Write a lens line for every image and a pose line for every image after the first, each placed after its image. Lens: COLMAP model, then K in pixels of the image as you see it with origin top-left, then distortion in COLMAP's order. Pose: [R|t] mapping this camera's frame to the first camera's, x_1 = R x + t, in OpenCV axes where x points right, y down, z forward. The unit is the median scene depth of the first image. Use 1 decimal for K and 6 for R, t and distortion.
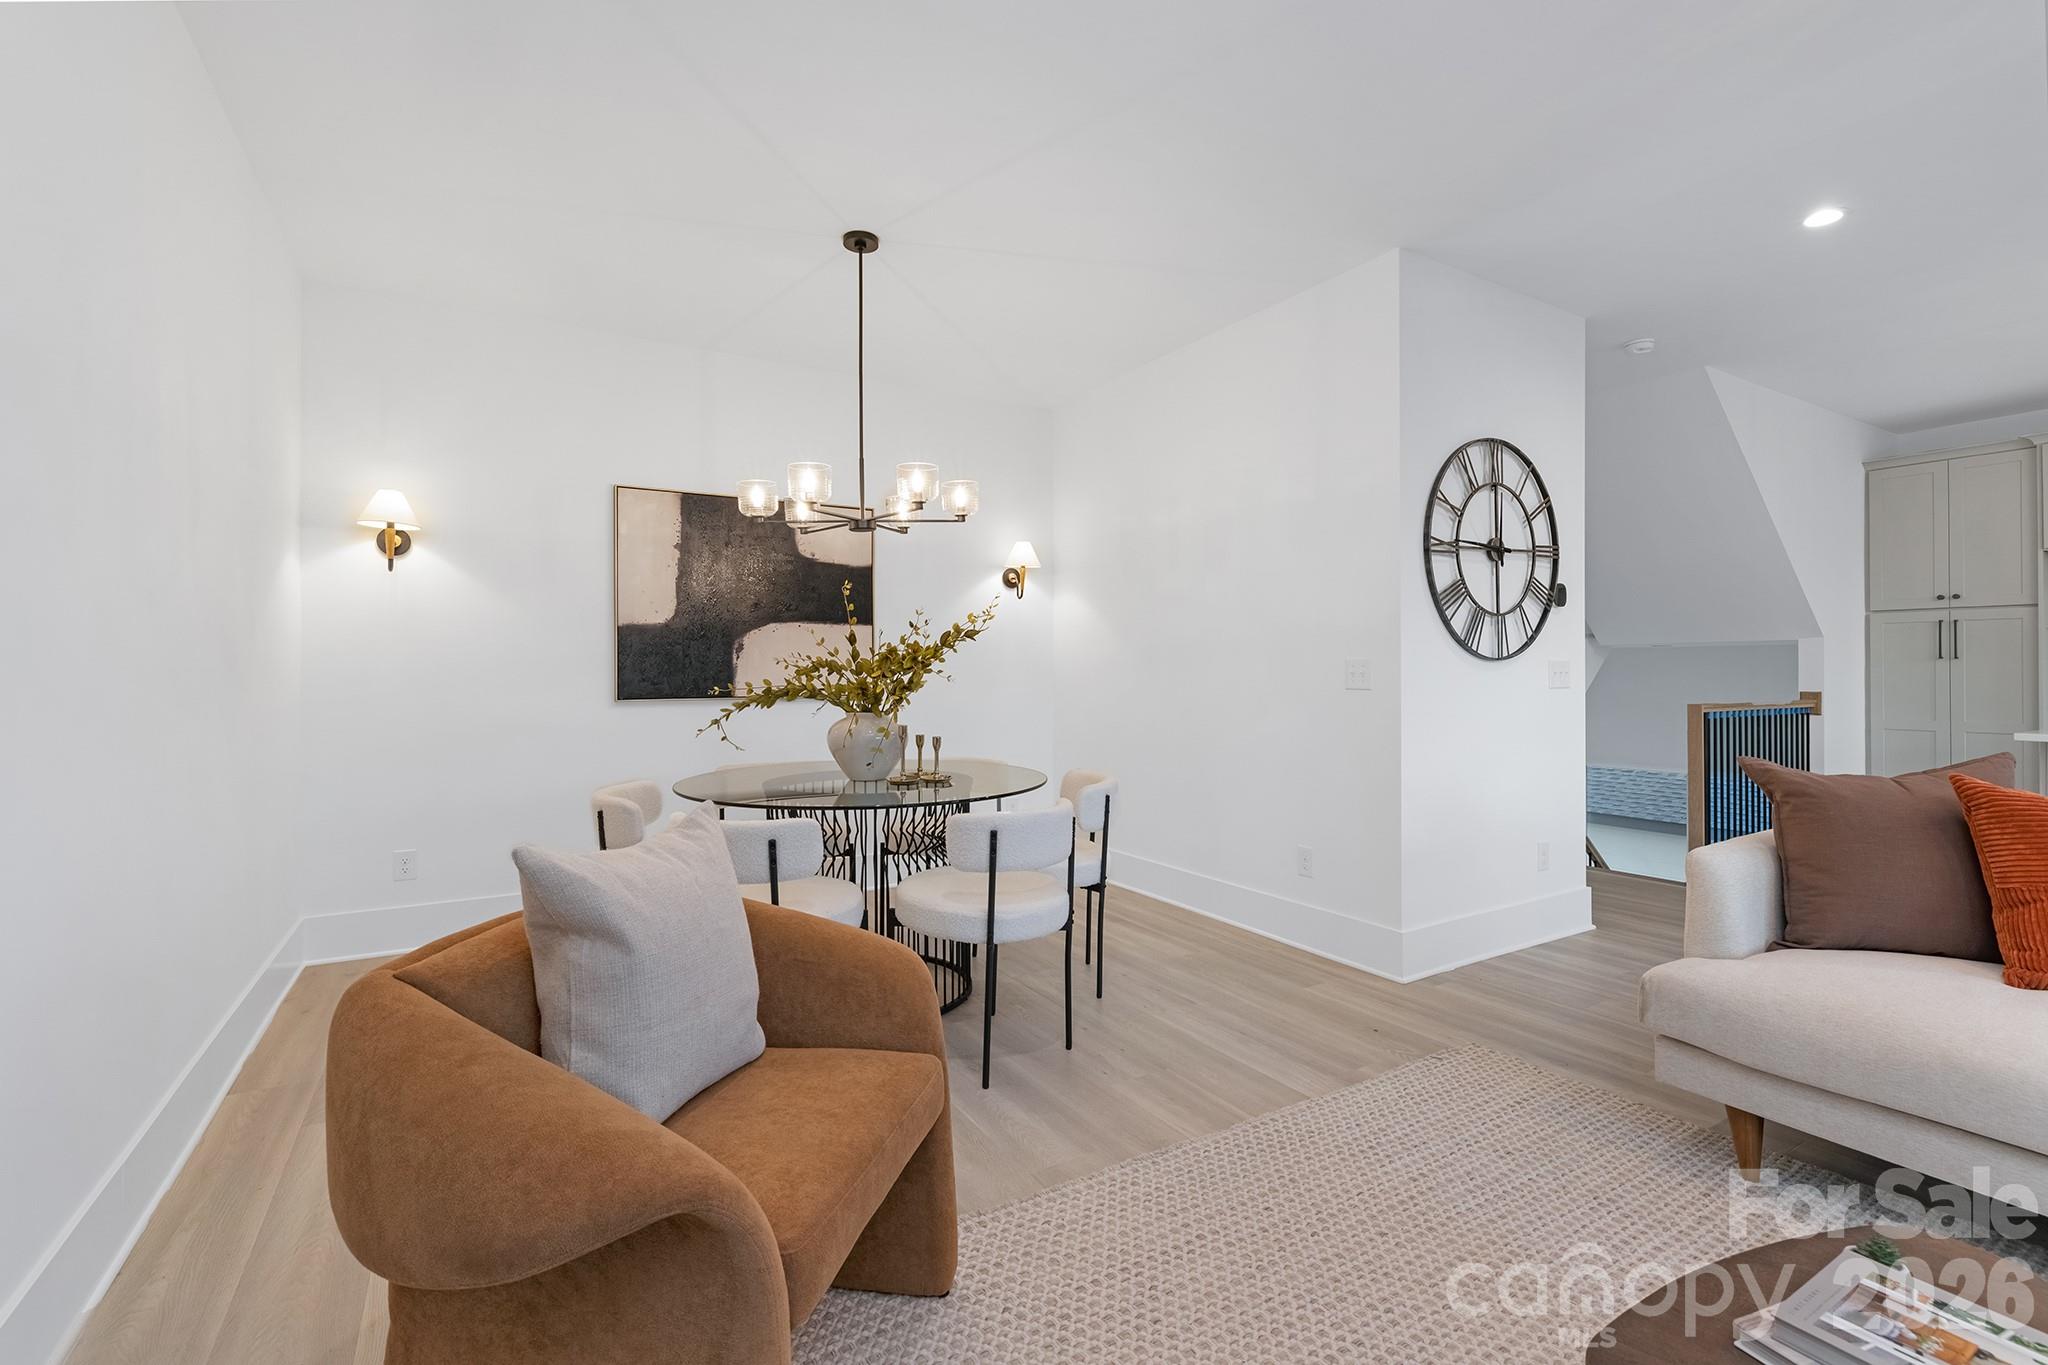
lens RADIAL K [[894.4, 0, 1023.7], [0, 894.4, 670.3], [0, 0, 1]] dist [0.002002, -0.000017]
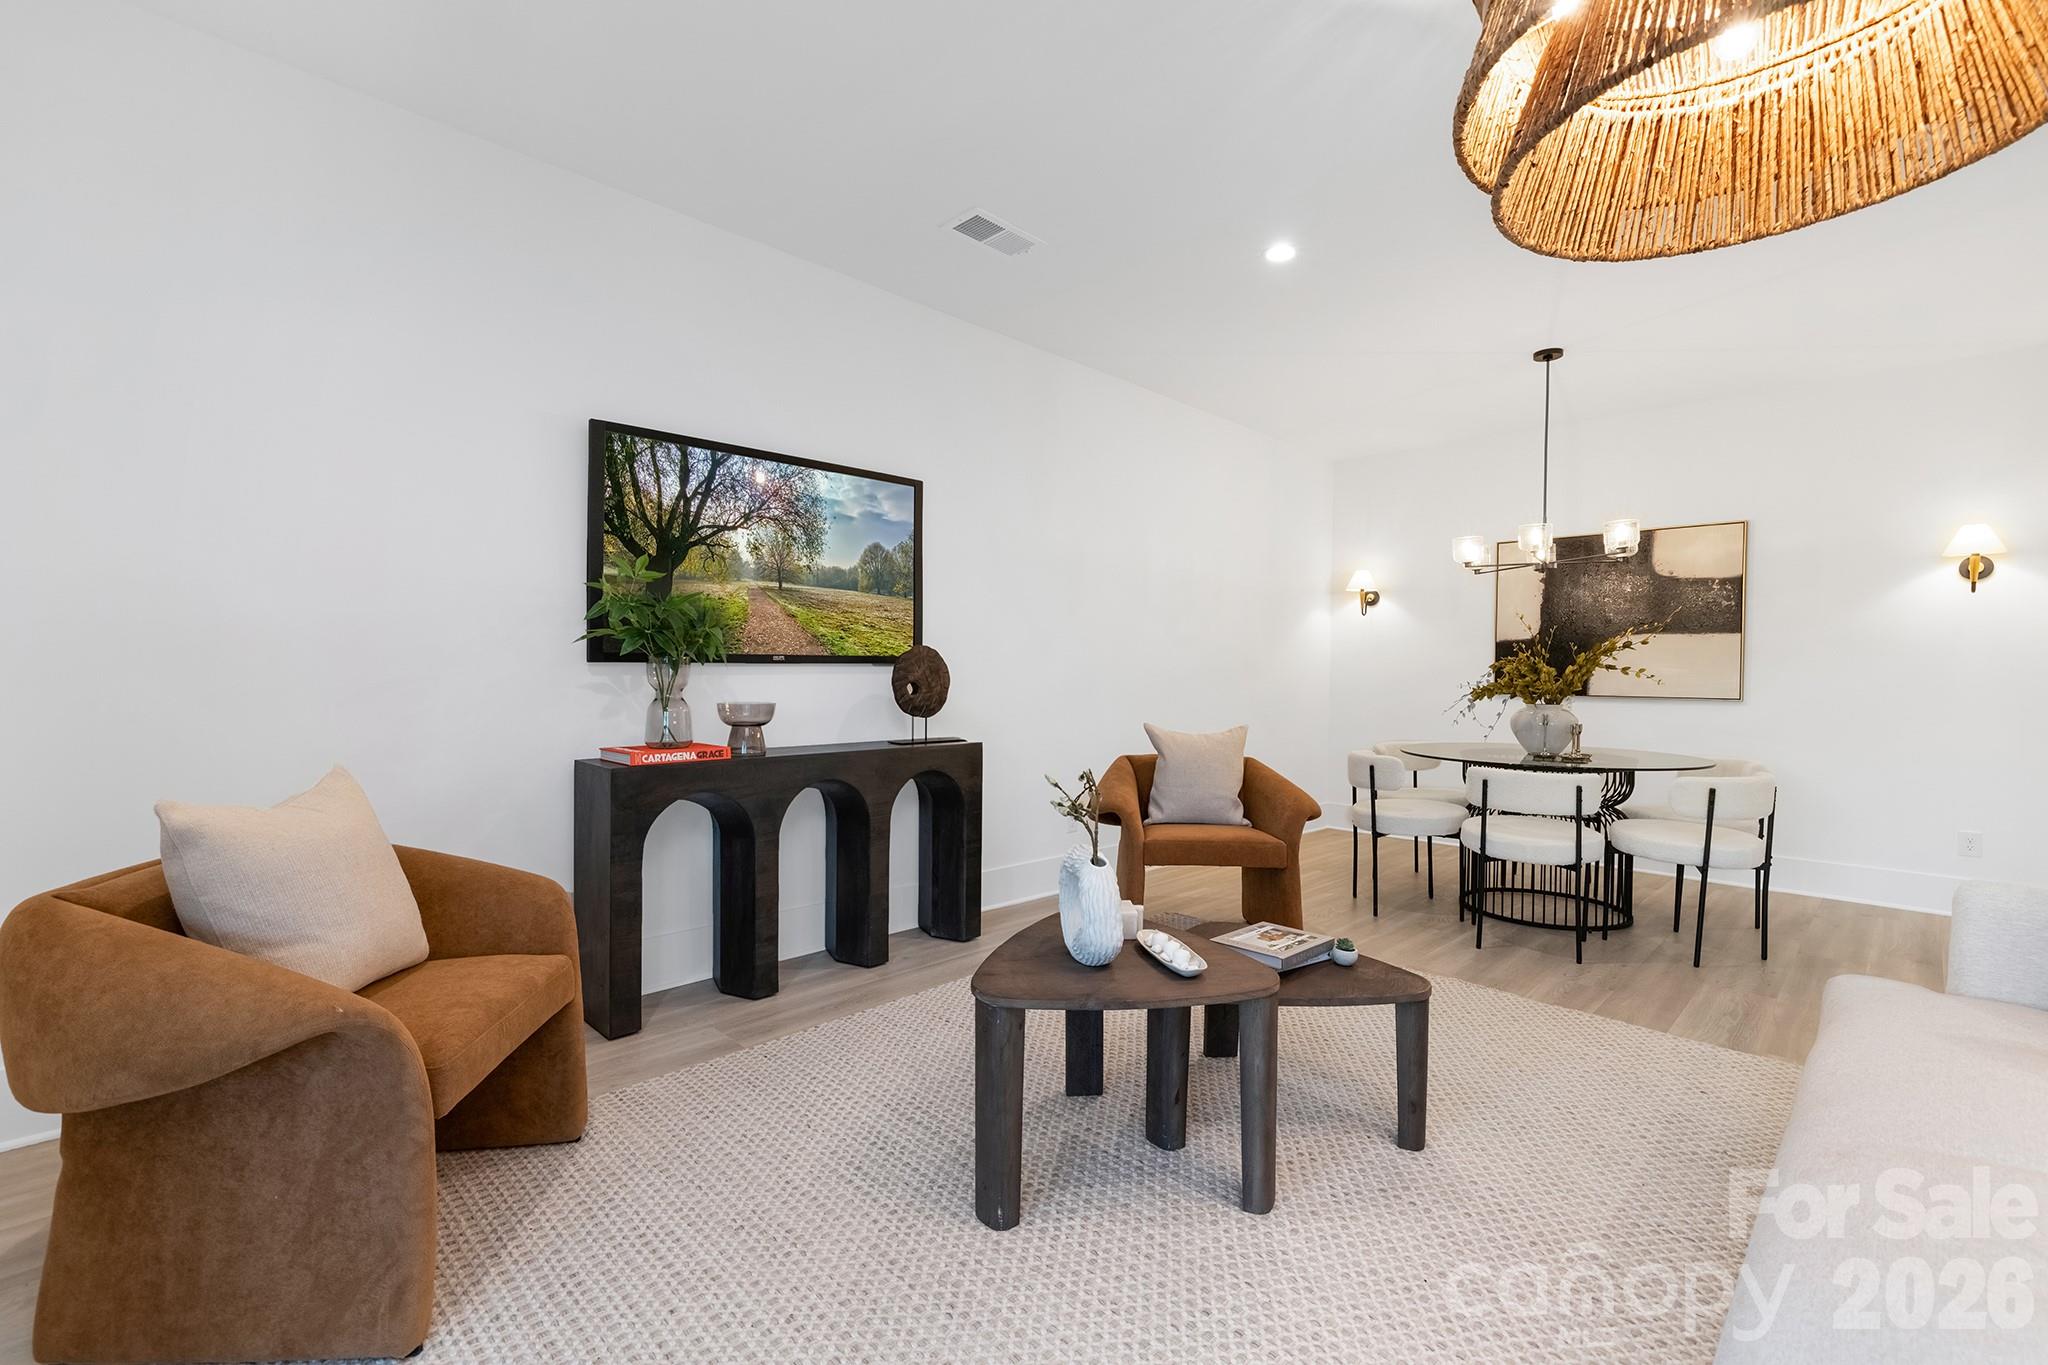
lens RADIAL K [[894.4, 0, 995.6], [0, 894.4, 693.5], [0, 0, 1]] dist [0.002002, -0.000017]
pose [[0.176439, 0.034447, -0.983709, 0.925937], [-0.014146, 0.999373, 0.032458, 0.000065], [0.984210, 0.008188, 0.176816, -0.058994]]
